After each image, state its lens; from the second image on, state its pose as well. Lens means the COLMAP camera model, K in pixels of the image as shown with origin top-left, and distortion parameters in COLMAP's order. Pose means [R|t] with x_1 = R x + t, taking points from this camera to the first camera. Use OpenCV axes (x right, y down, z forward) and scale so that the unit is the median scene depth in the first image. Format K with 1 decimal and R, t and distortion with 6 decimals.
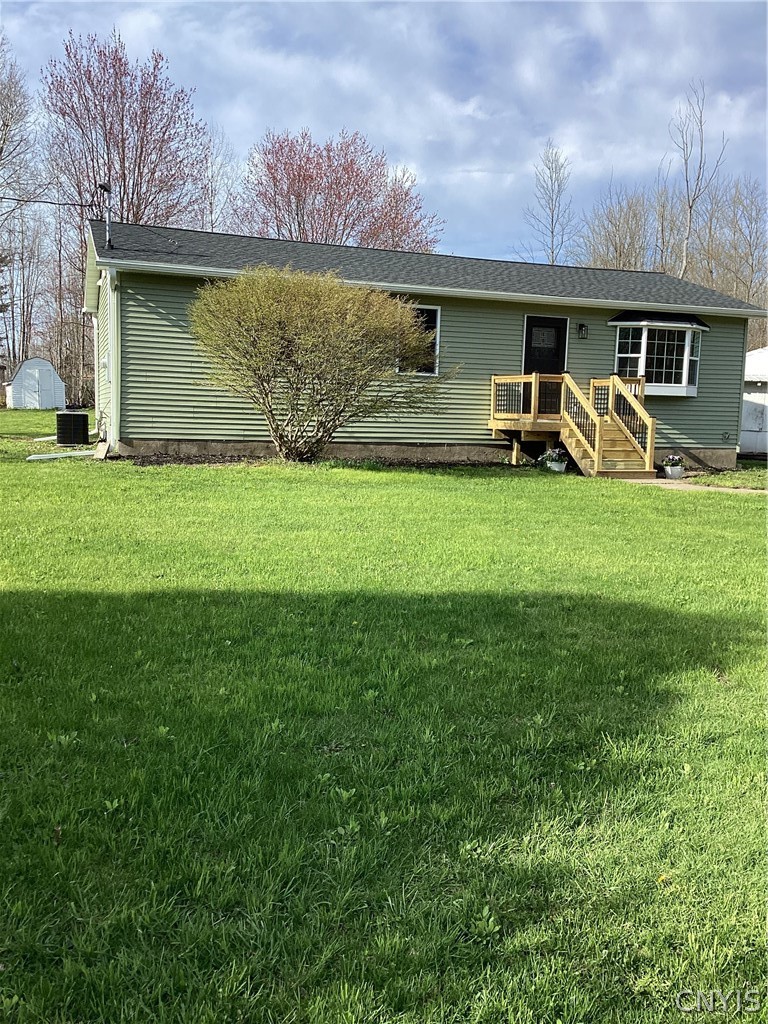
lens RADIAL K [[926.3, 0, 384.0], [0, 926.3, 512.0], [0, 0, 1]] dist [0.142951, -0.321855]
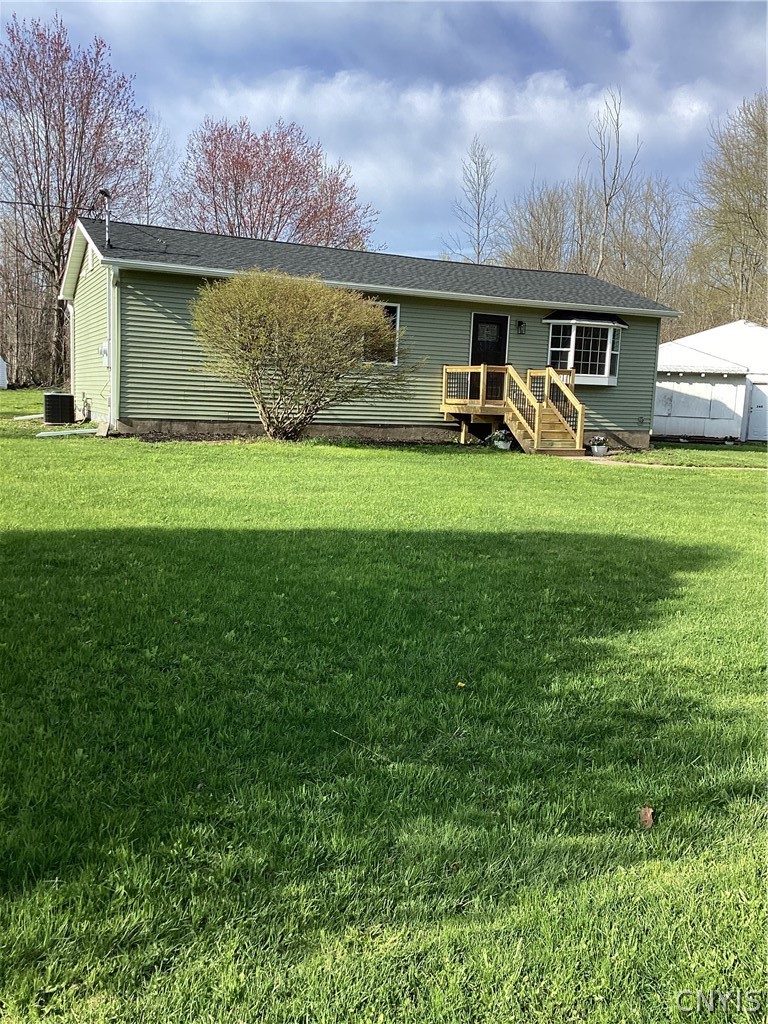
lens RADIAL K [[926.3, 0, 384.0], [0, 926.3, 512.0], [0, 0, 1]] dist [0.142951, -0.321855]
pose [[0.996128, -0.000980, 0.087910, -0.058250], [-0.000750, 0.999807, 0.019649, 0.010698], [-0.087912, -0.019638, 0.995935, -0.134211]]
